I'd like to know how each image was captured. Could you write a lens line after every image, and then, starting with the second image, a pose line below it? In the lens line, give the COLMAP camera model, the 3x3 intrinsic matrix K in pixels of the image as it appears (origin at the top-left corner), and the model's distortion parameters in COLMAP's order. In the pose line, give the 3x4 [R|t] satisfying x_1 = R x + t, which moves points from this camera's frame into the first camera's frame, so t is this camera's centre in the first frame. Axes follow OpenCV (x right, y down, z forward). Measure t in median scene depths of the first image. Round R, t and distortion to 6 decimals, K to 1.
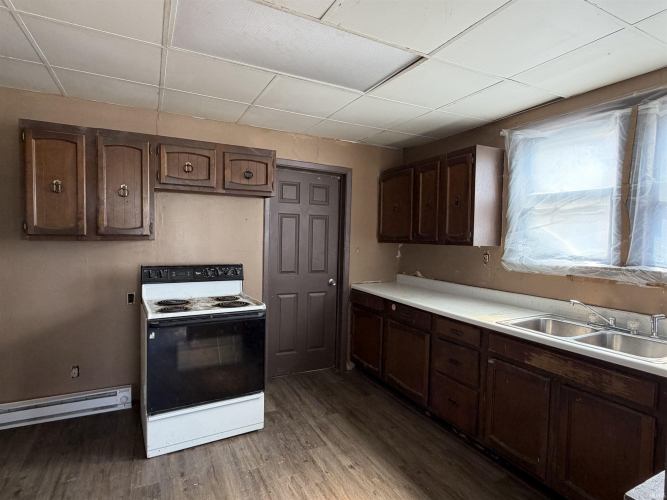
lens RADIAL K [[363.2, 0, 335.1], [0, 363.2, 249.9], [0, 0, 1]] dist [0.001382, 0.000221]
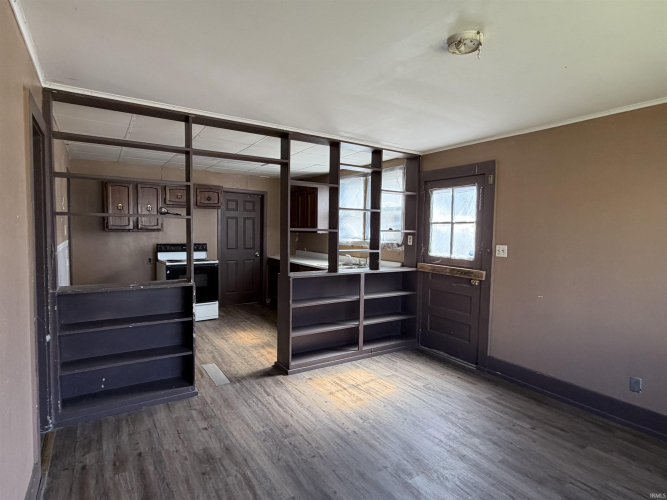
lens RADIAL K [[363.2, 0, 331.7], [0, 363.2, 251.2], [0, 0, 1]] dist [0.001382, 0.000221]
pose [[0.995362, -0.011952, 0.095451, 0.224108], [0.009681, 0.999660, 0.024220, 0.039378], [-0.095708, -0.023184, 0.995139, -0.994414]]
